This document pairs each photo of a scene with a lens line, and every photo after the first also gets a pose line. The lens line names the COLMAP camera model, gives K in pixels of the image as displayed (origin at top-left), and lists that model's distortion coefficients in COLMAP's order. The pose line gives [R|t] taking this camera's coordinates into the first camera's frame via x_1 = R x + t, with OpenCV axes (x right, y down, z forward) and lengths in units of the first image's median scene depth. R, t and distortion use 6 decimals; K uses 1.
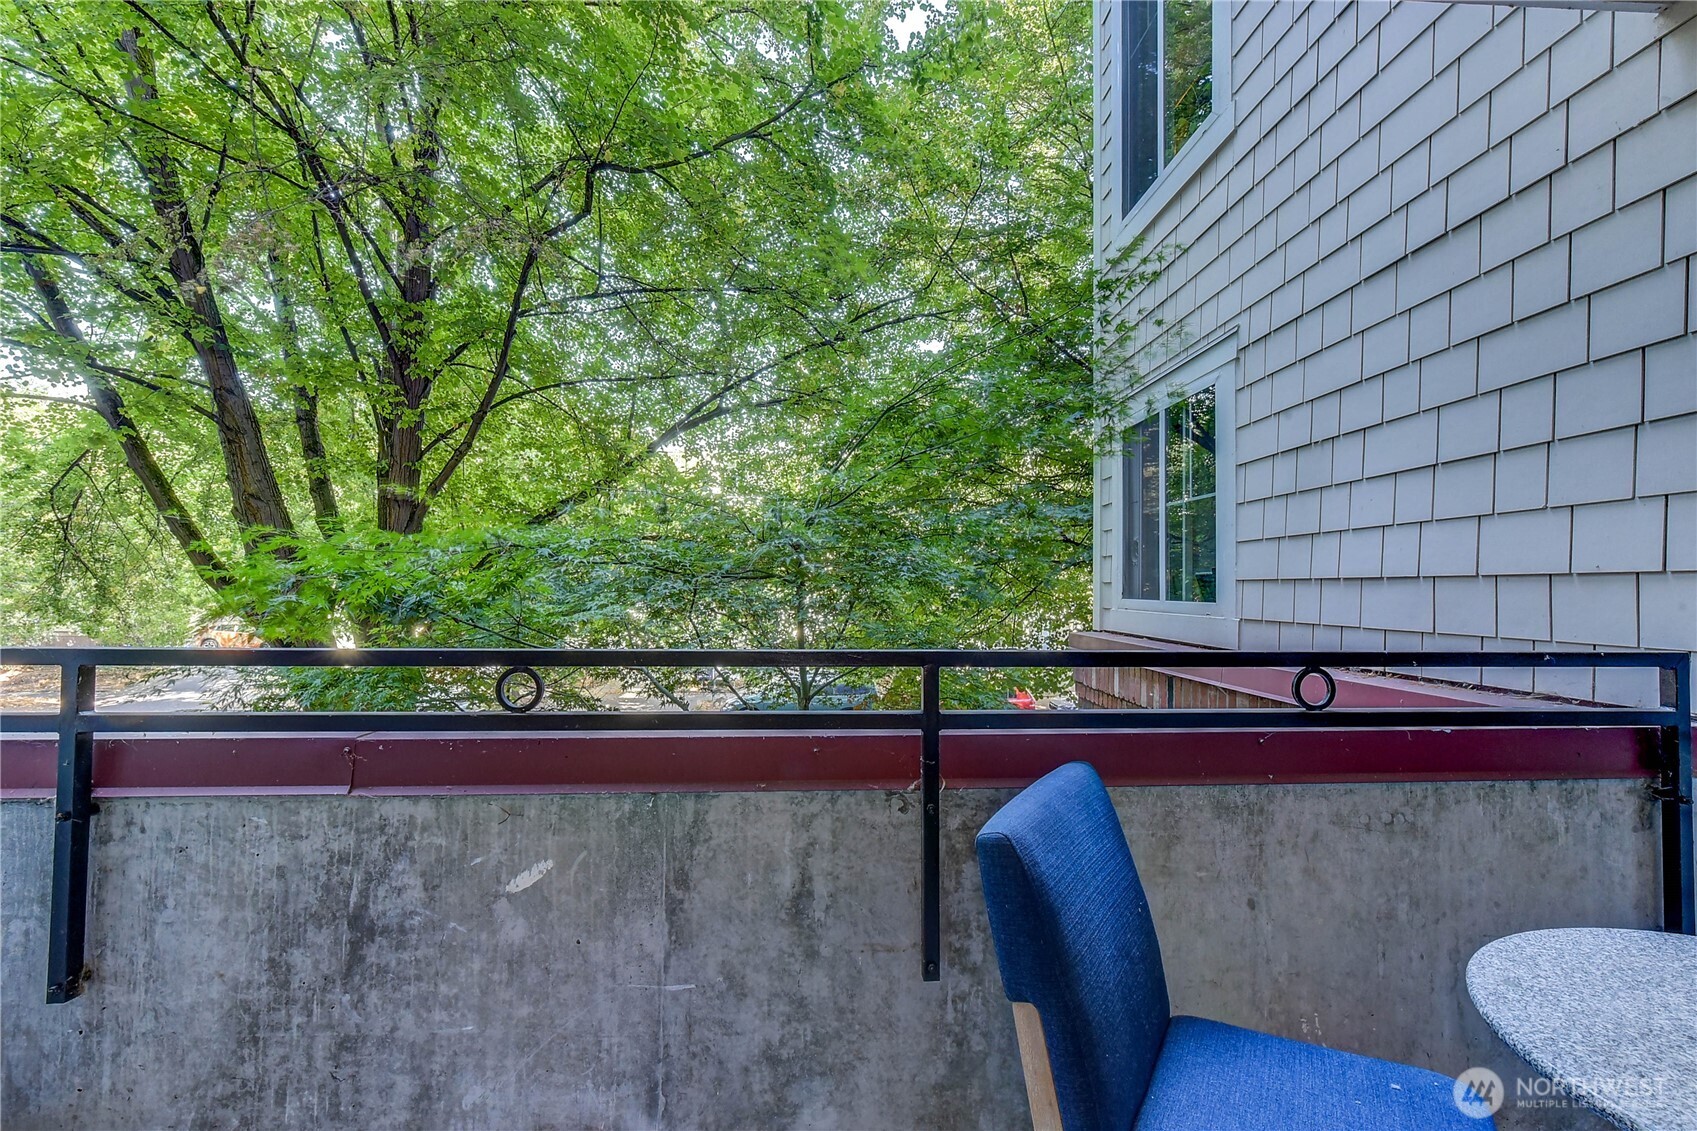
lens RADIAL K [[697.0, 0, 854.6], [0, 697.0, 569.9], [0, 0, 1]] dist [0.002640, -0.000298]
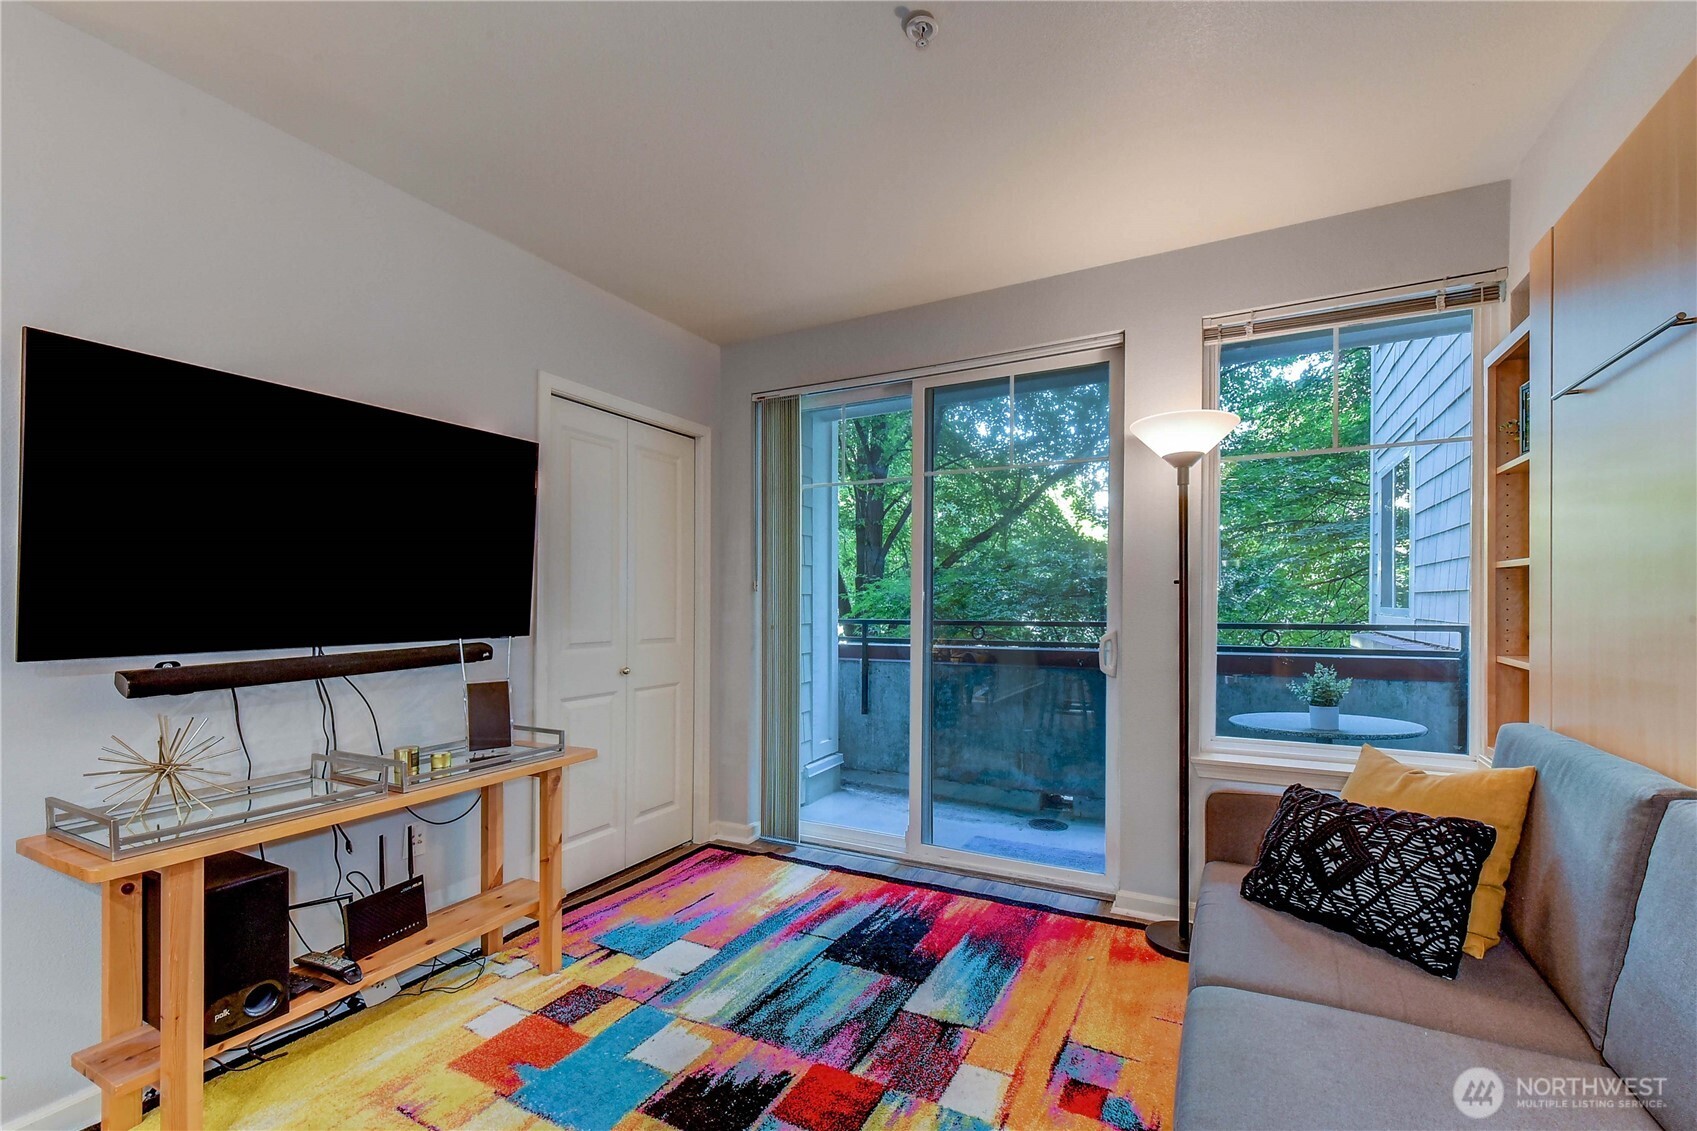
lens RADIAL K [[705.8, 0, 871.4], [0, 705.8, 604.1], [0, 0, 1]] dist [0.002234, -0.000008]
pose [[0.862999, -0.008197, -0.505140, 0.749035], [0.021143, 0.999578, 0.019901, -0.037936], [0.504764, -0.027855, 0.862808, -2.067834]]
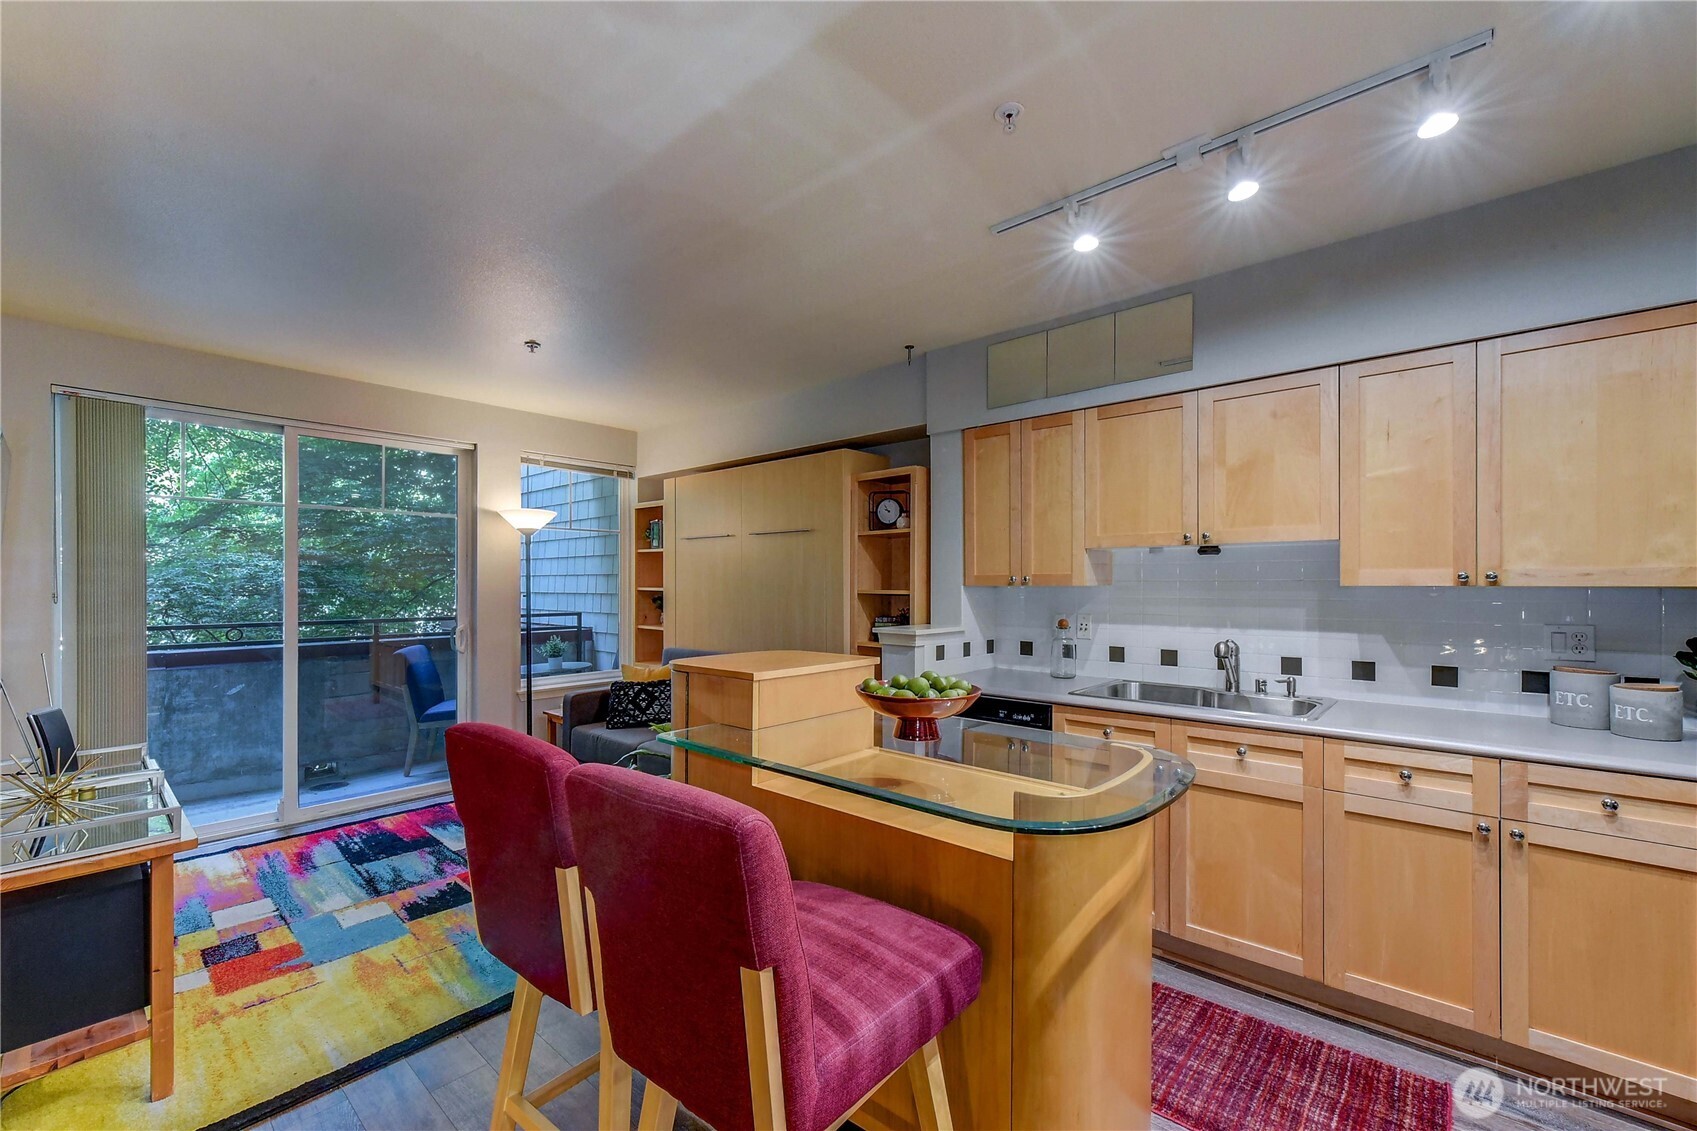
lens RADIAL K [[690.7, 0, 861.7], [0, 690.7, 590.5], [0, 0, 1]] dist [0.001790, -0.000312]
pose [[0.699075, -0.013734, 0.714916, -0.745505], [-0.013487, 0.999384, 0.032387, -0.200404], [-0.714921, -0.032283, 0.698460, -3.591798]]
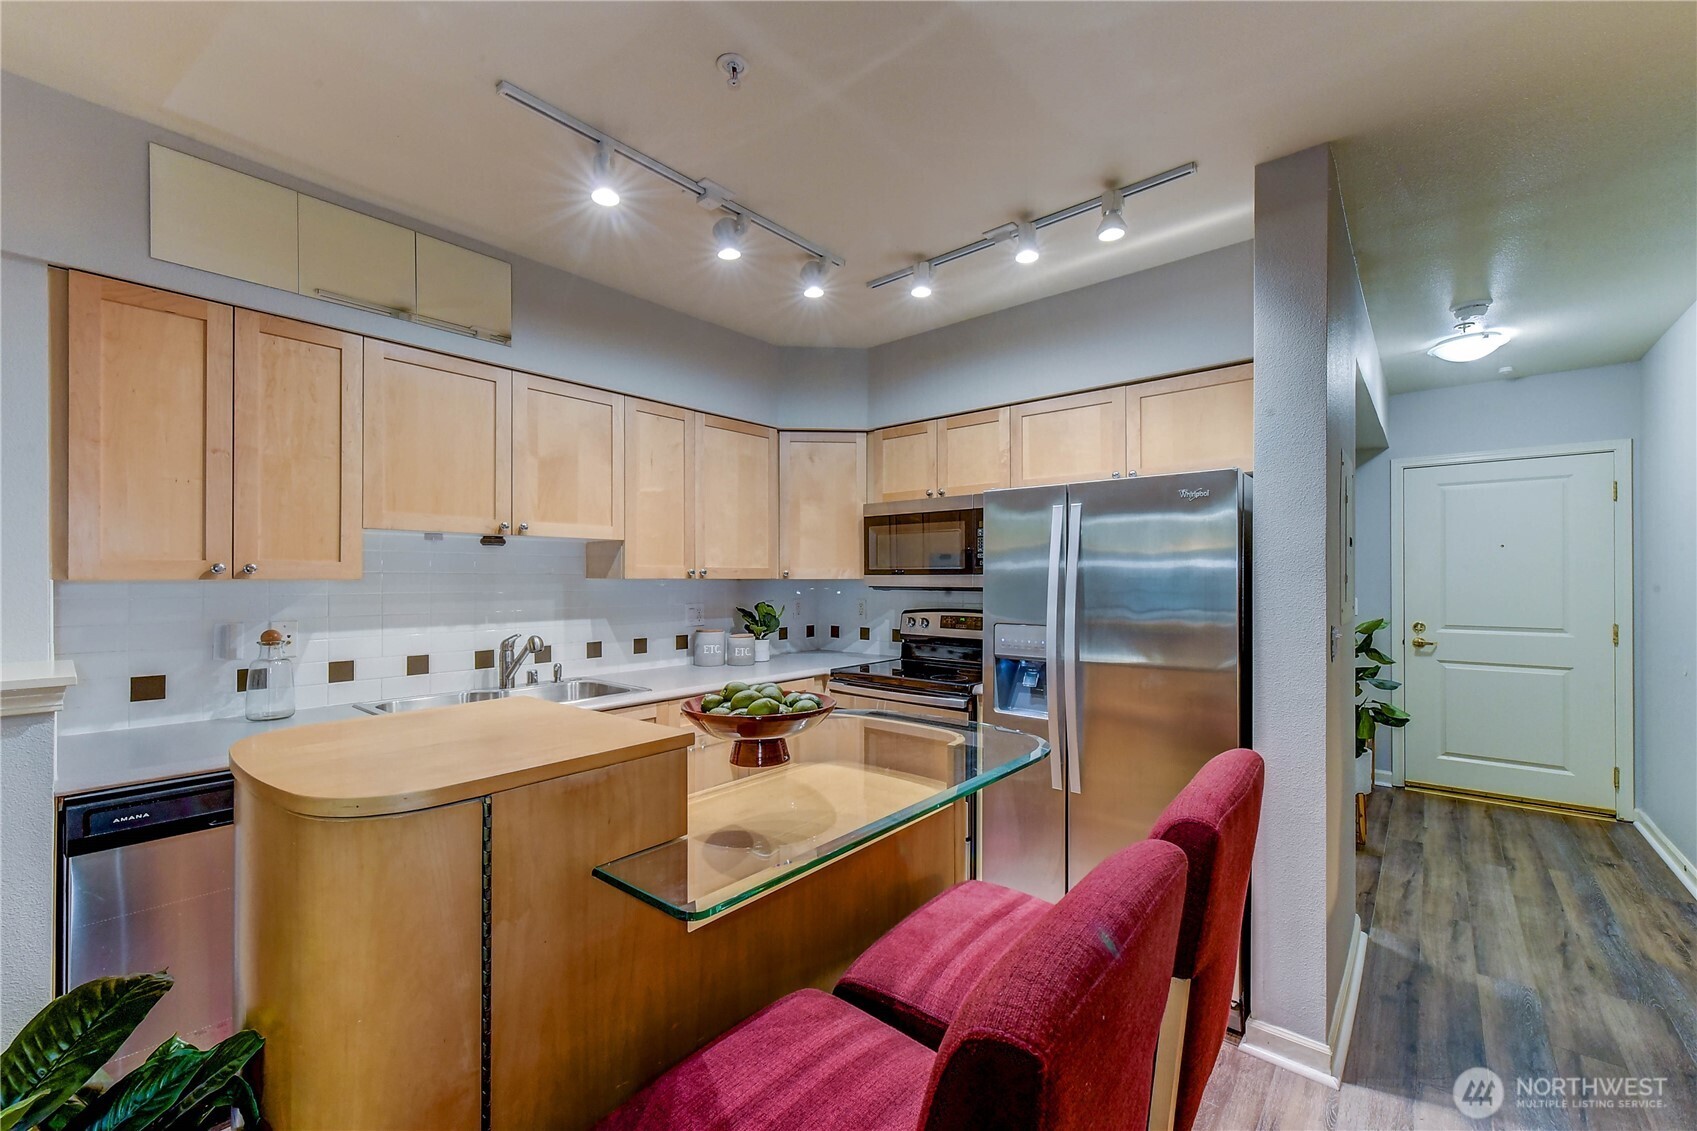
lens RADIAL K [[684.6, 0, 856.7], [0, 684.6, 581.8], [0, 0, 1]] dist [0.000641, -0.000039]
pose [[-0.727066, -0.010036, 0.686495, -0.590180], [-0.022323, 0.999710, -0.009027, -0.158104], [-0.686205, -0.021887, -0.727079, -2.174022]]
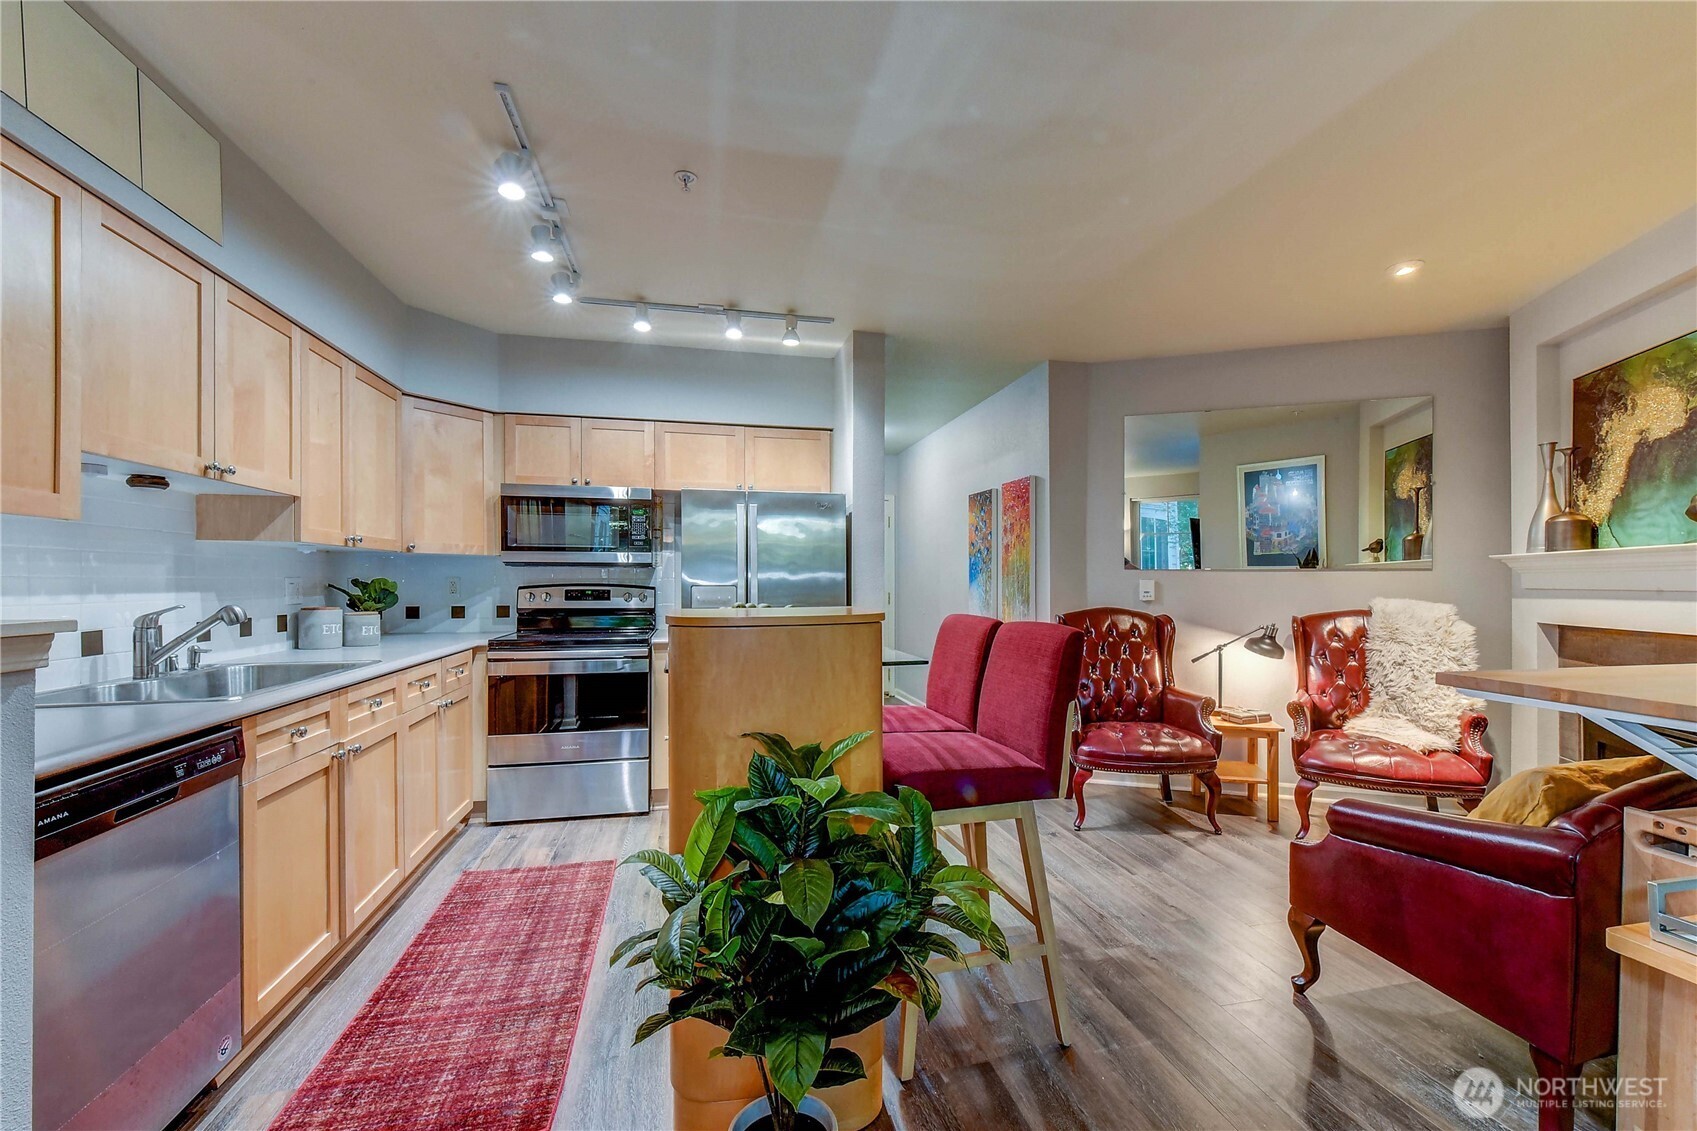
lens RADIAL K [[684.6, 0, 856.7], [0, 684.6, 581.8], [0, 0, 1]] dist [0.000641, -0.000039]
pose [[-0.985645, -0.007915, -0.168645, 0.238172], [-0.003697, 0.999673, -0.025310, -0.022659], [0.168790, -0.024323, -0.985352, -1.173997]]
